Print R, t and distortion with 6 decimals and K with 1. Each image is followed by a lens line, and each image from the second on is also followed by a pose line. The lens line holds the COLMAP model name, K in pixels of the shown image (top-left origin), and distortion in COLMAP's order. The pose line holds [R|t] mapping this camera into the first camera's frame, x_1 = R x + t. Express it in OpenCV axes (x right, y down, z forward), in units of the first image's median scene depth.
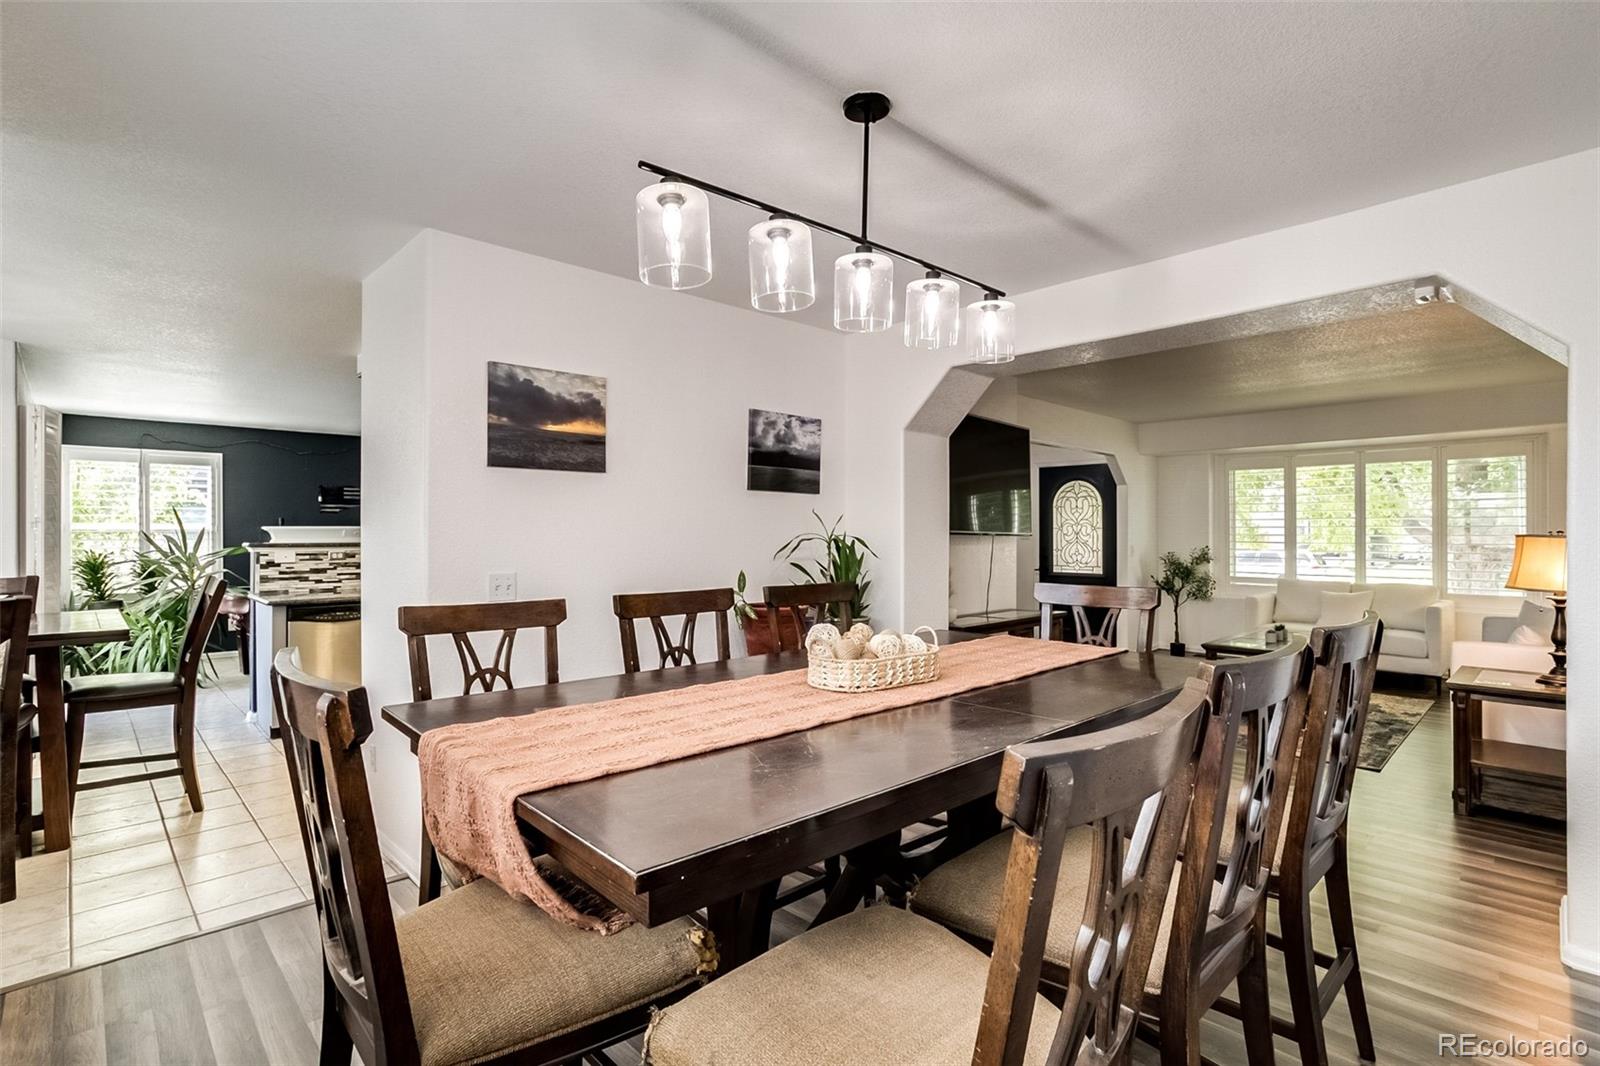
lens RADIAL K [[771.7, 0, 802.2], [0, 771.7, 527.1], [0, 0, 1]] dist [-0.047499, 0.030178]
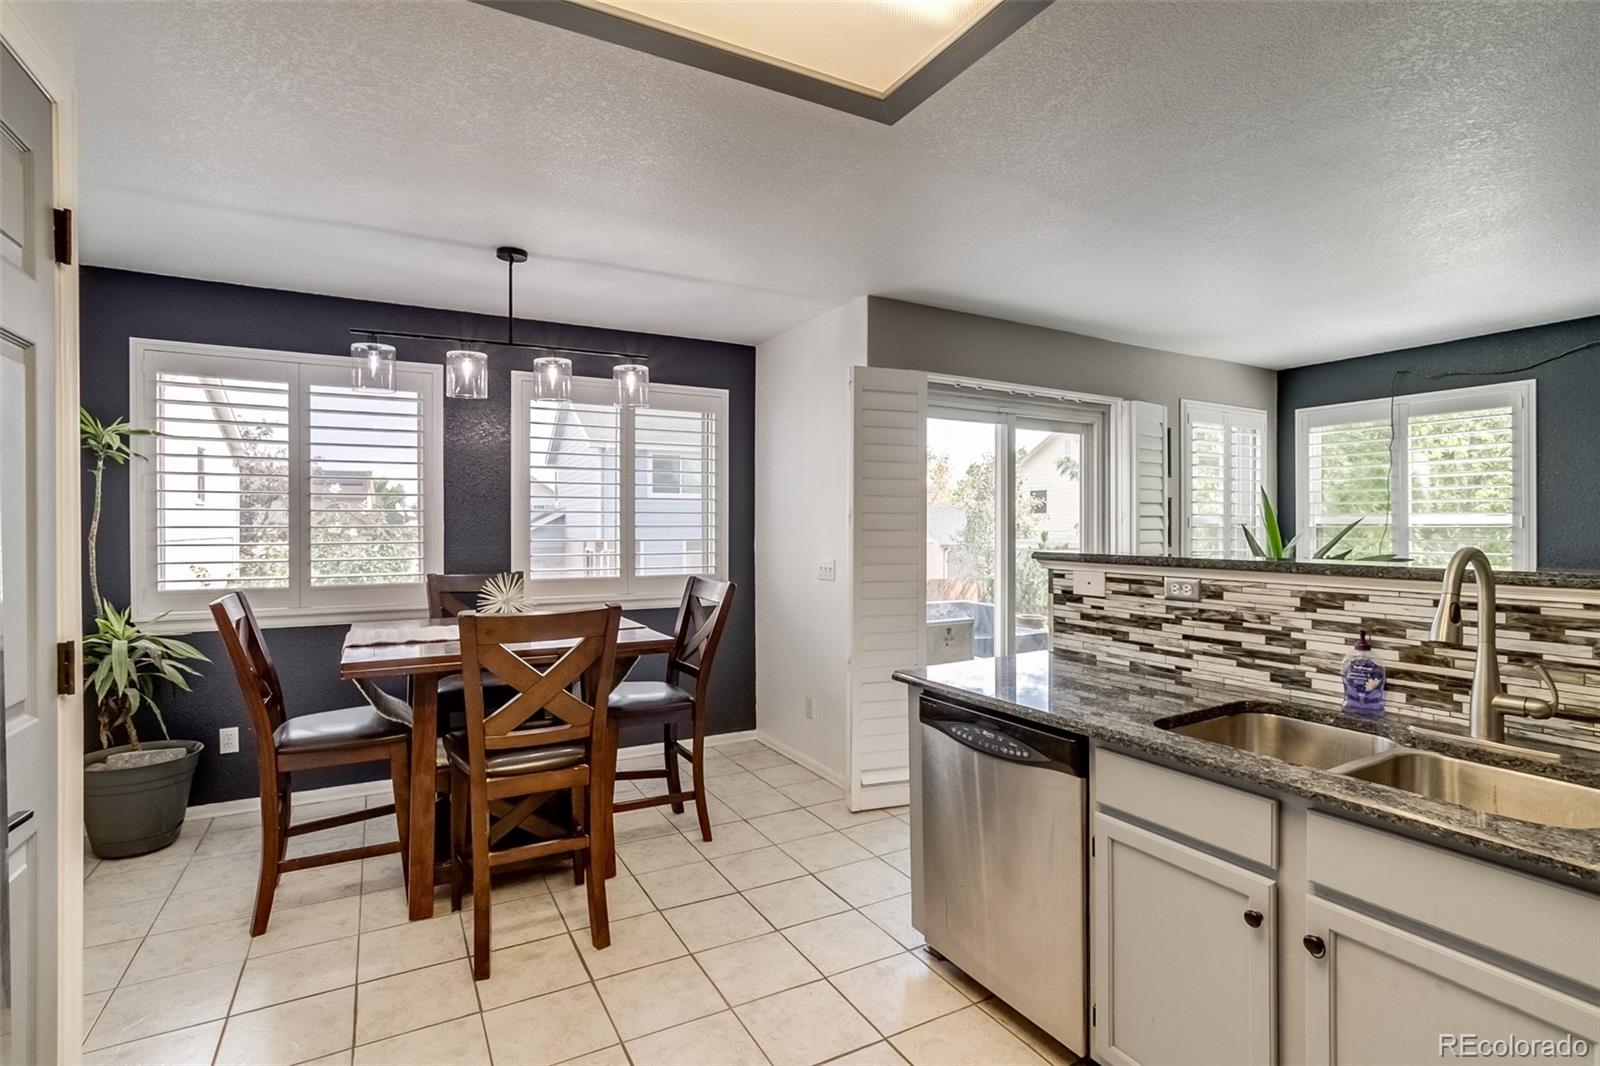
lens RADIAL K [[771.7, 0, 802.2], [0, 771.7, 527.1], [0, 0, 1]] dist [-0.047499, 0.030178]
pose [[-0.258004, 0.003530, -0.966137, -0.178903], [0.004531, 0.999987, 0.002444, 0.003090], [0.966133, -0.003747, -0.258017, 0.930348]]
